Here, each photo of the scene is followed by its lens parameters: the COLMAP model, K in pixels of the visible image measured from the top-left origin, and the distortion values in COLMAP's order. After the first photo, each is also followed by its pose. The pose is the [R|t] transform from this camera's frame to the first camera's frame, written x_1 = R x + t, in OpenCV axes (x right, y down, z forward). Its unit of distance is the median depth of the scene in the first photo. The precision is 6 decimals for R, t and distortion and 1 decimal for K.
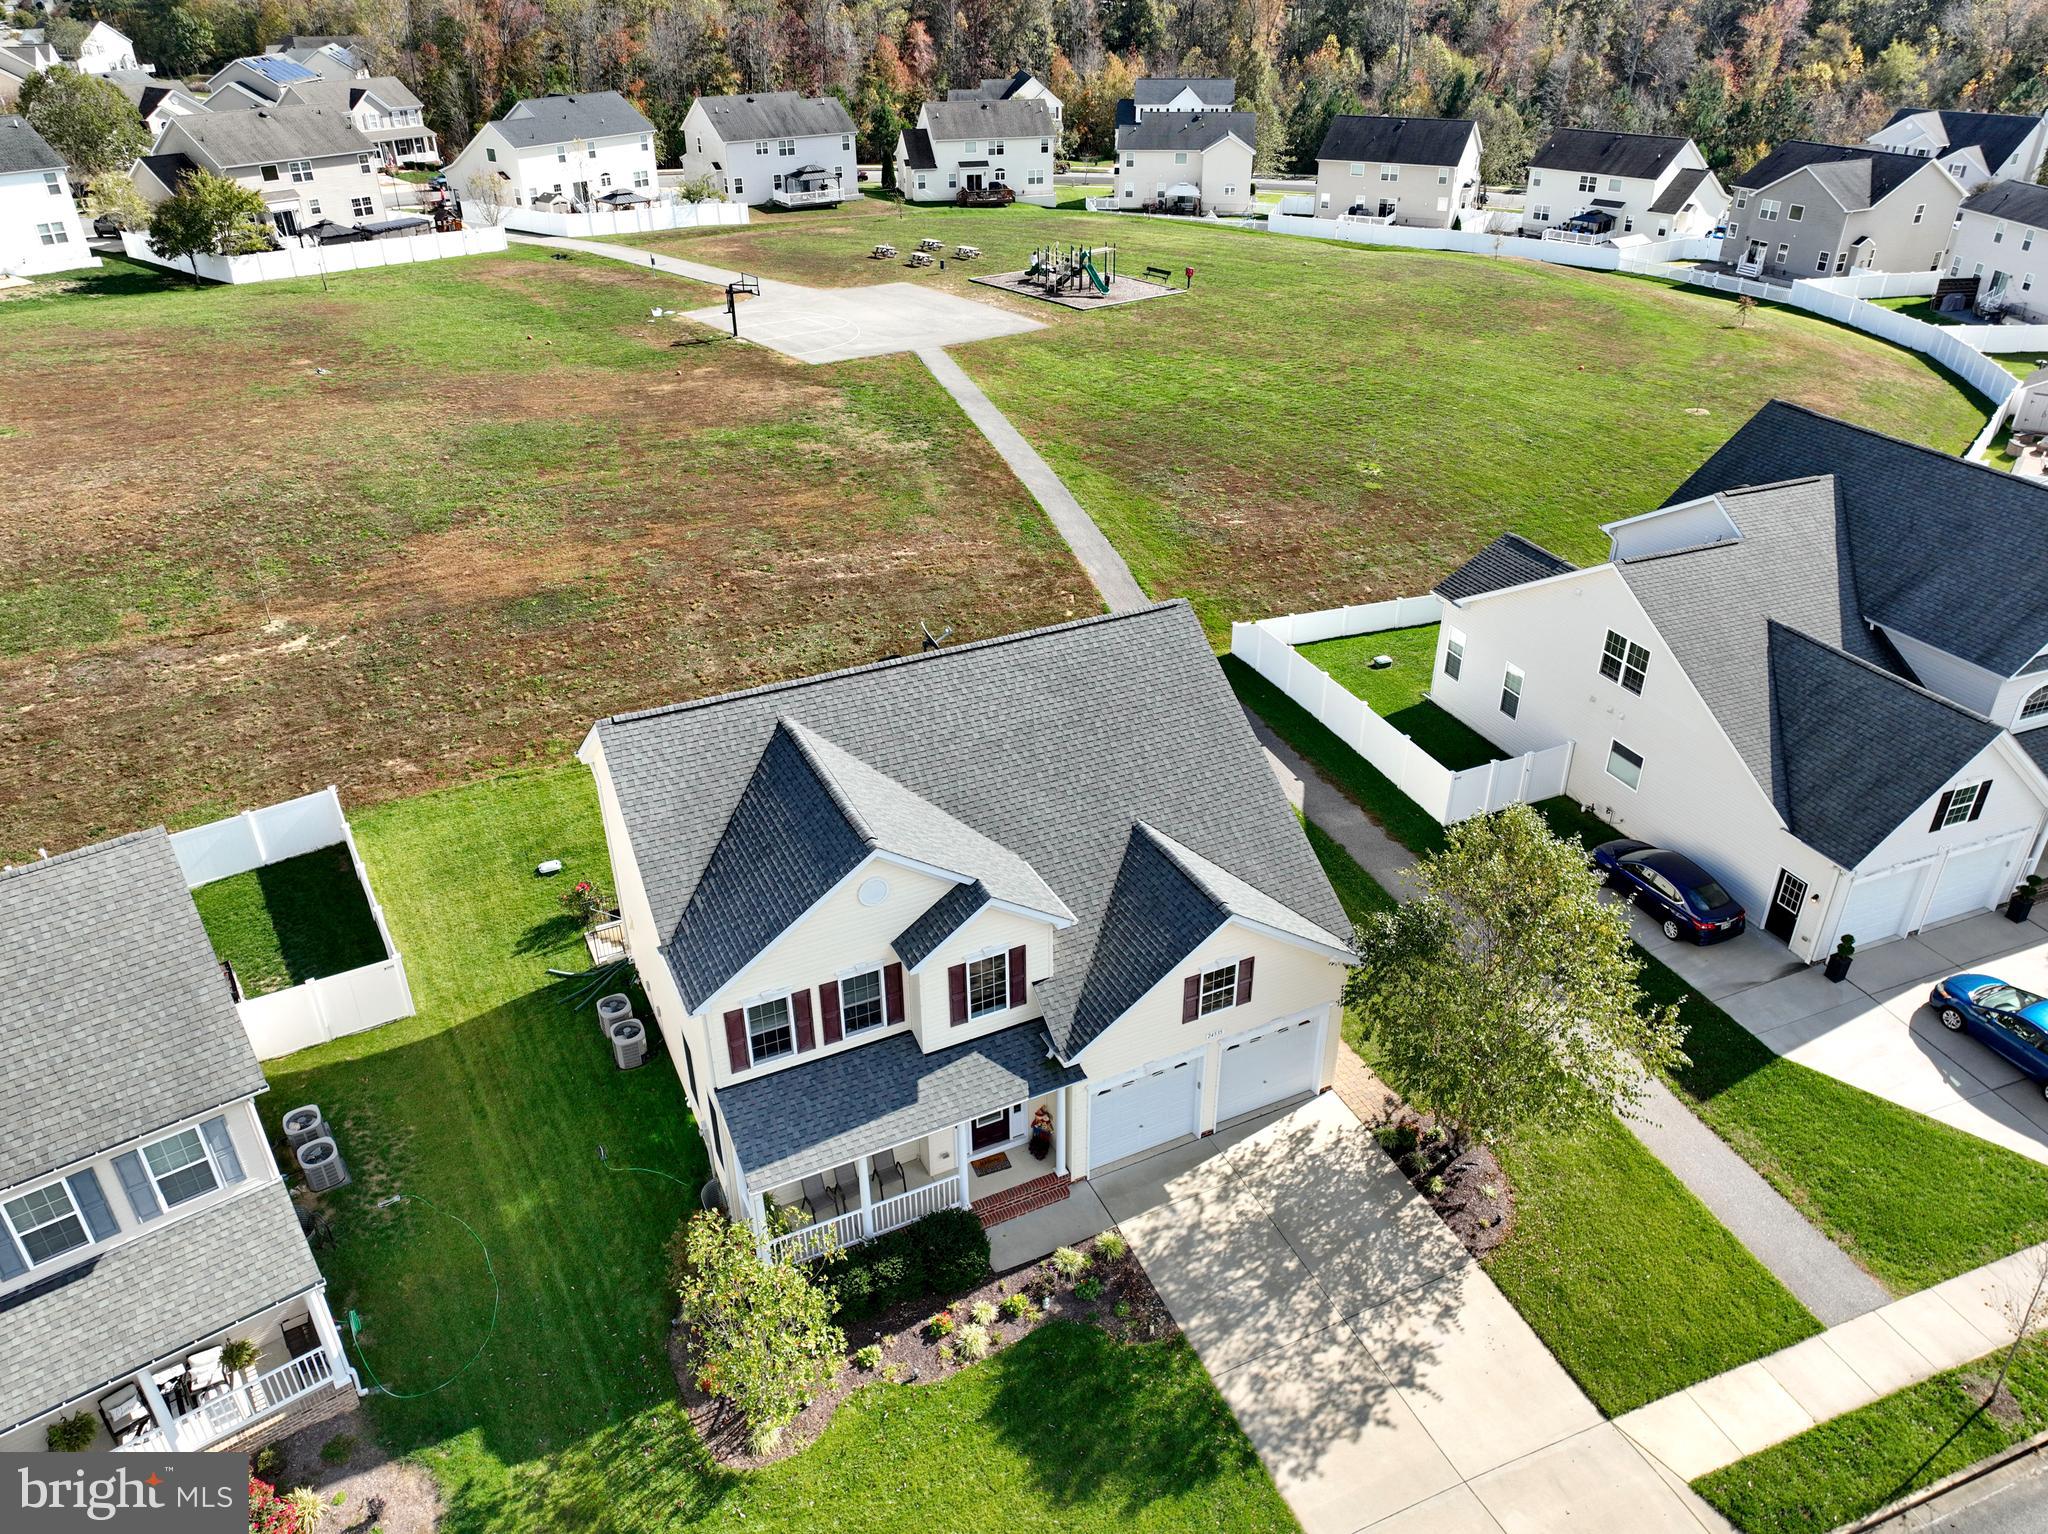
lens RADIAL K [[1444.6, 0, 1010.9], [0, 1444.6, 772.5], [0, 0, 1]] dist [-0.000803, 0.000949]
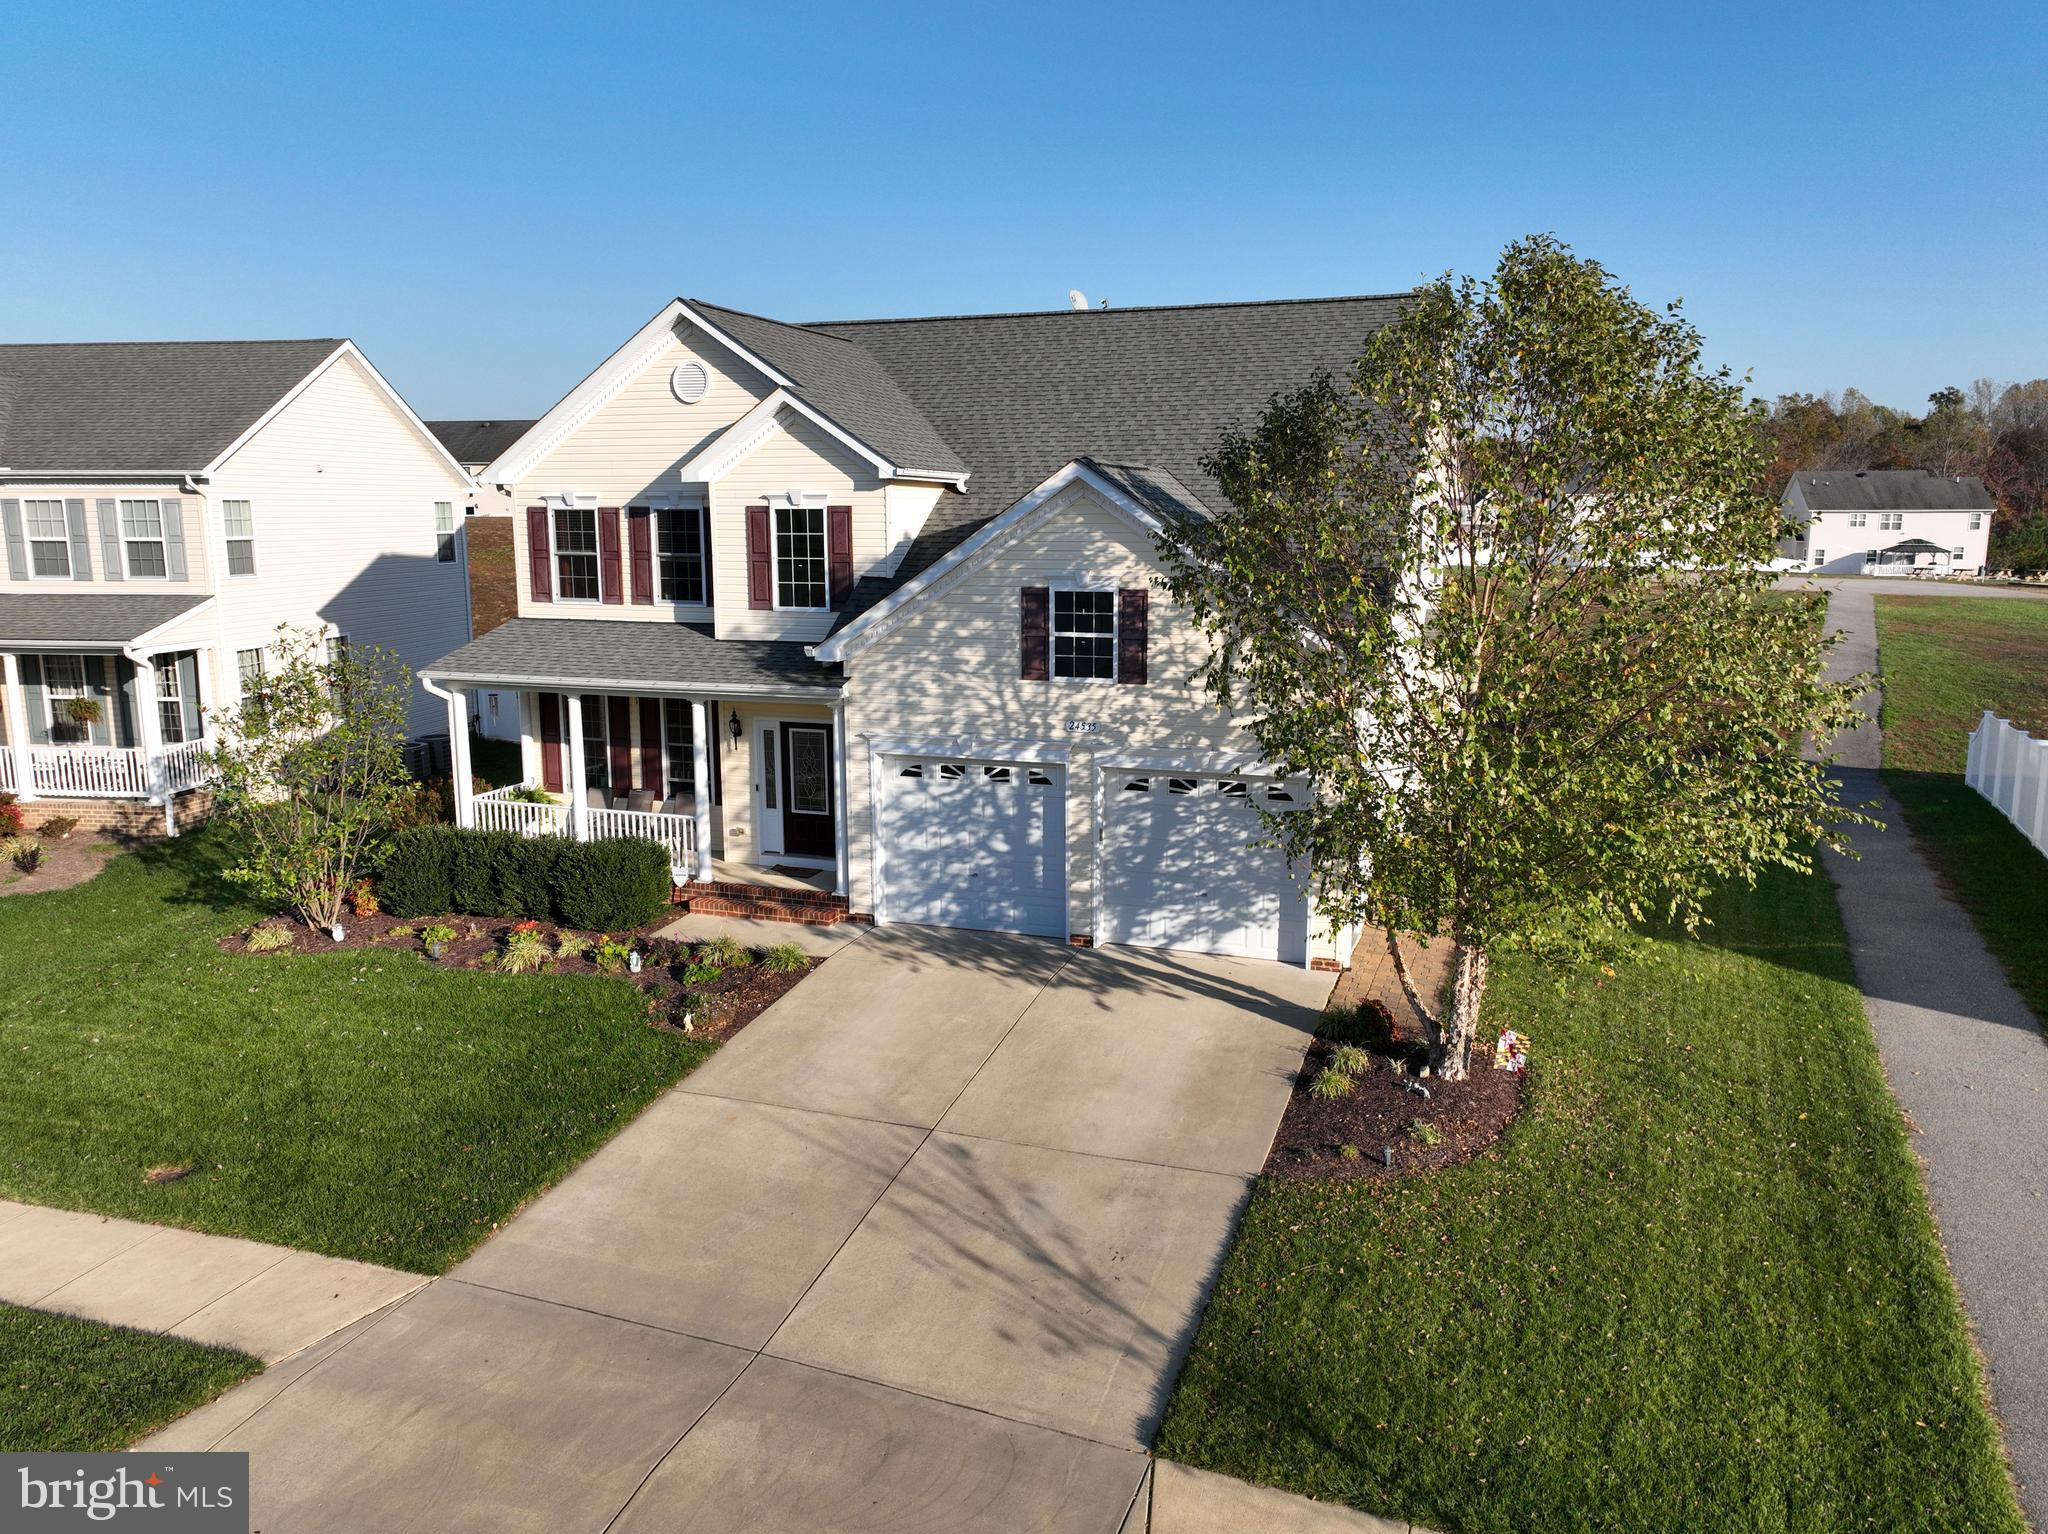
lens RADIAL K [[1471.3, 0, 1025.8], [0, 1471.3, 775.8], [0, 0, 1]] dist [0.006266, 0.008200]
pose [[0.710236, 0.138888, -0.690127, 0.122533], [-0.359918, 0.914168, -0.186428, 0.071699], [0.605000, 0.380797, 0.699263, 0.124159]]
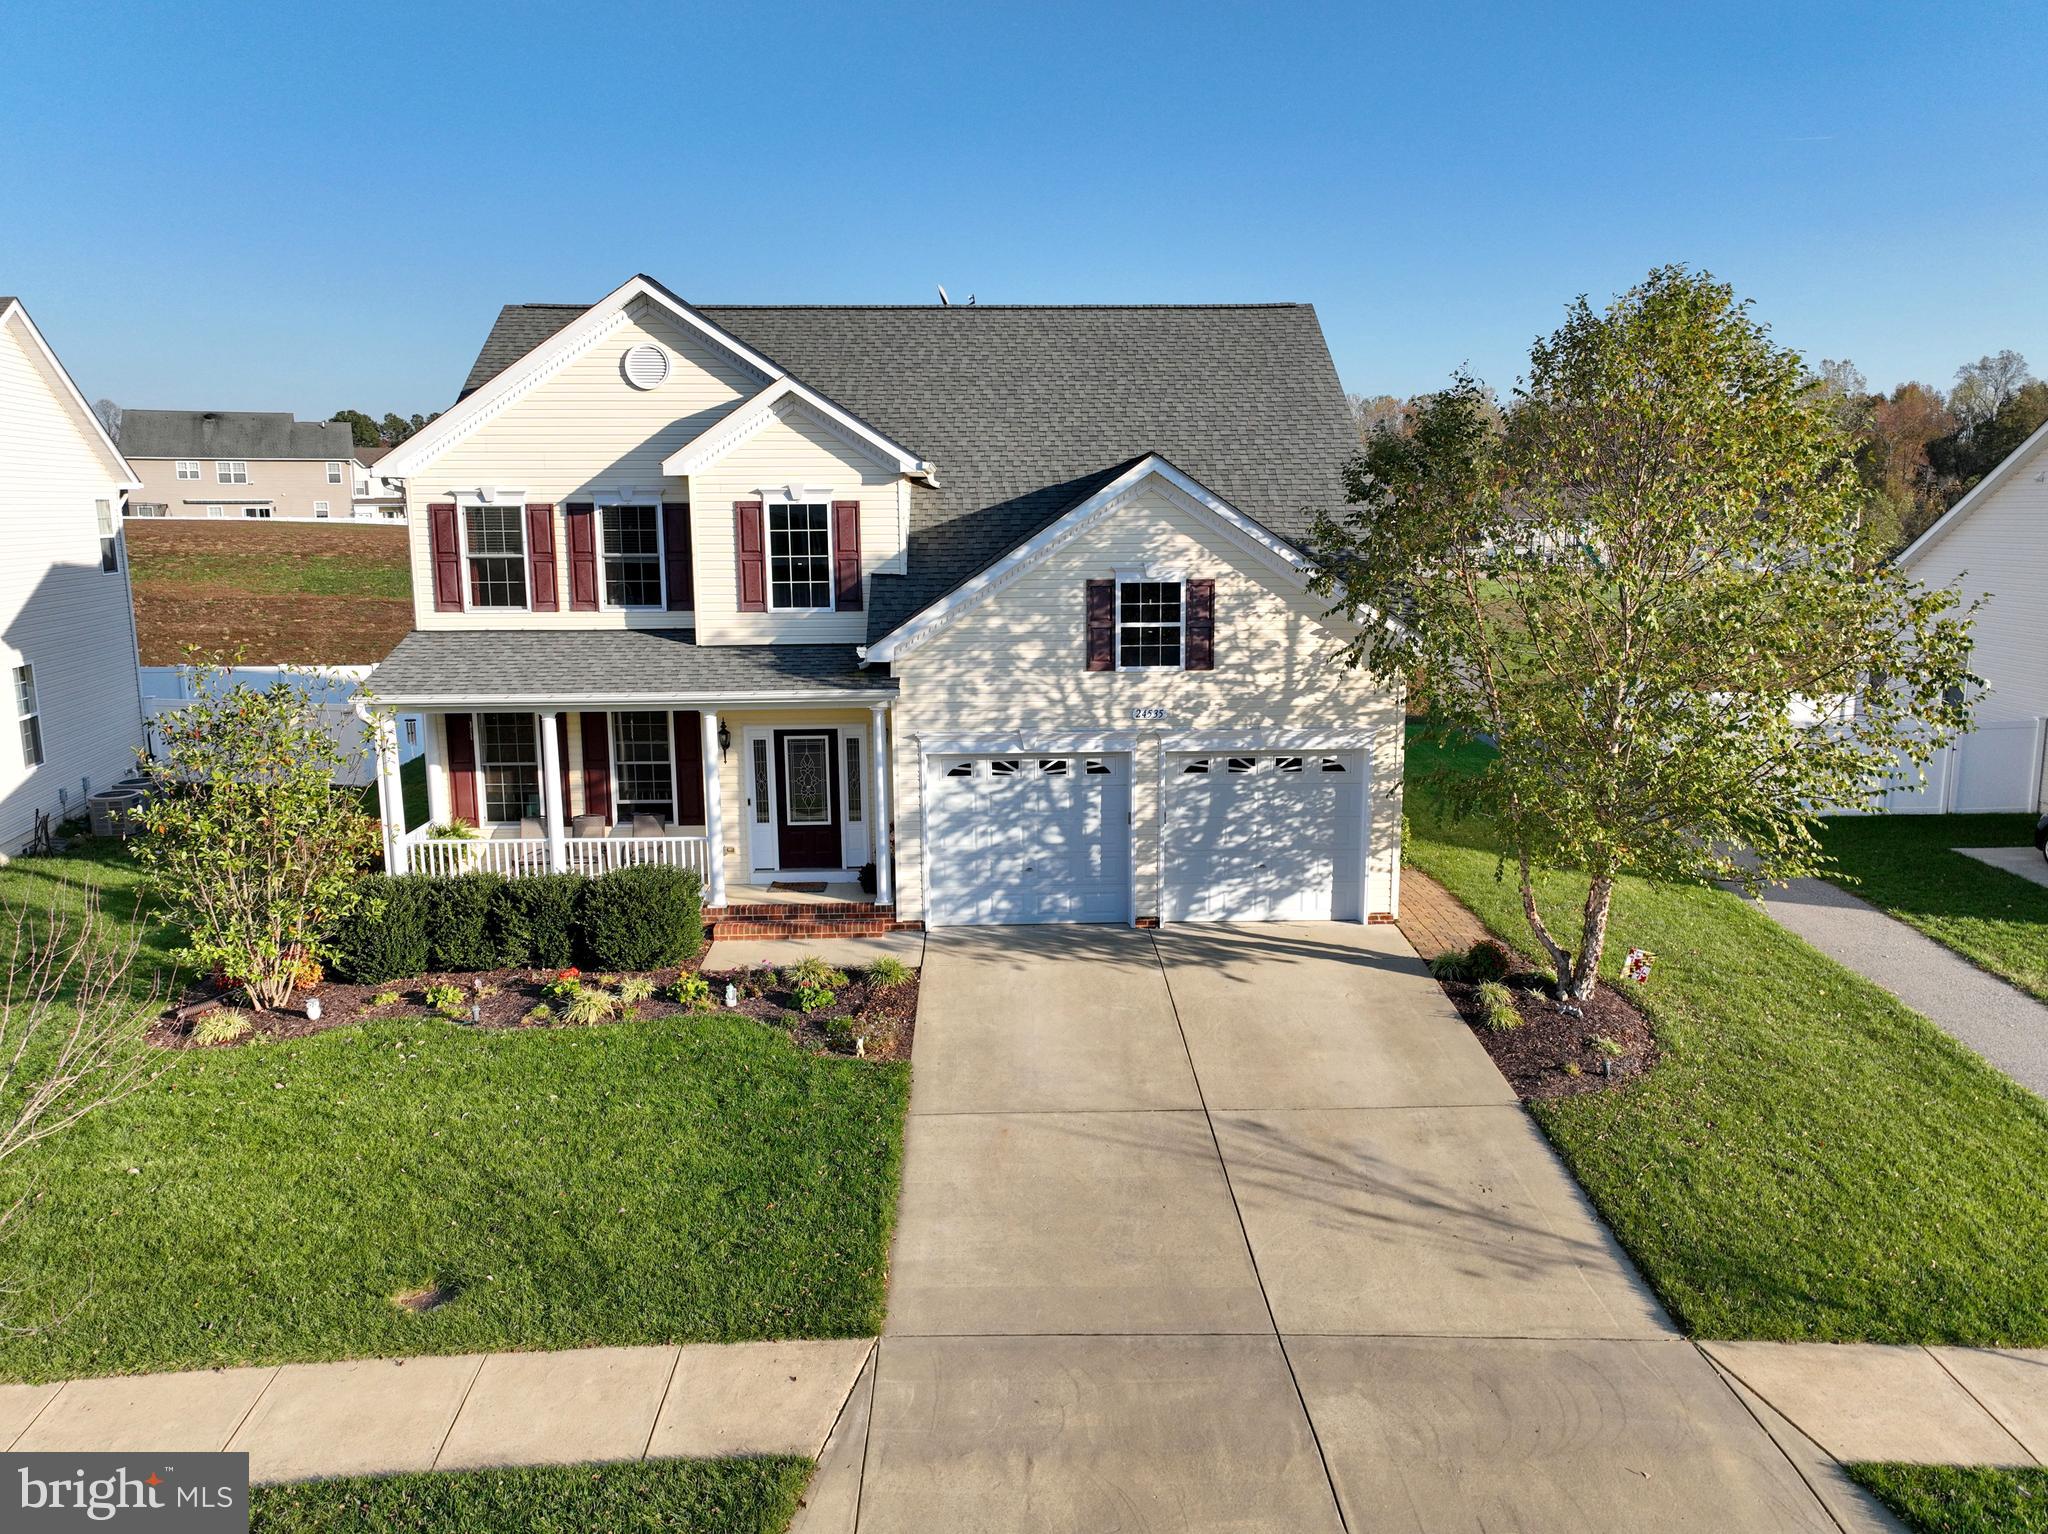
lens RADIAL K [[1474.6, 0, 1027.2], [0, 1474.6, 782.0], [0, 0, 1]] dist [0.004383, 0.013516]
pose [[0.918923, 0.081198, -0.385989, 0.075517], [-0.203538, 0.935845, -0.287693, 0.089106], [0.337866, 0.342931, 0.876496, 0.095985]]
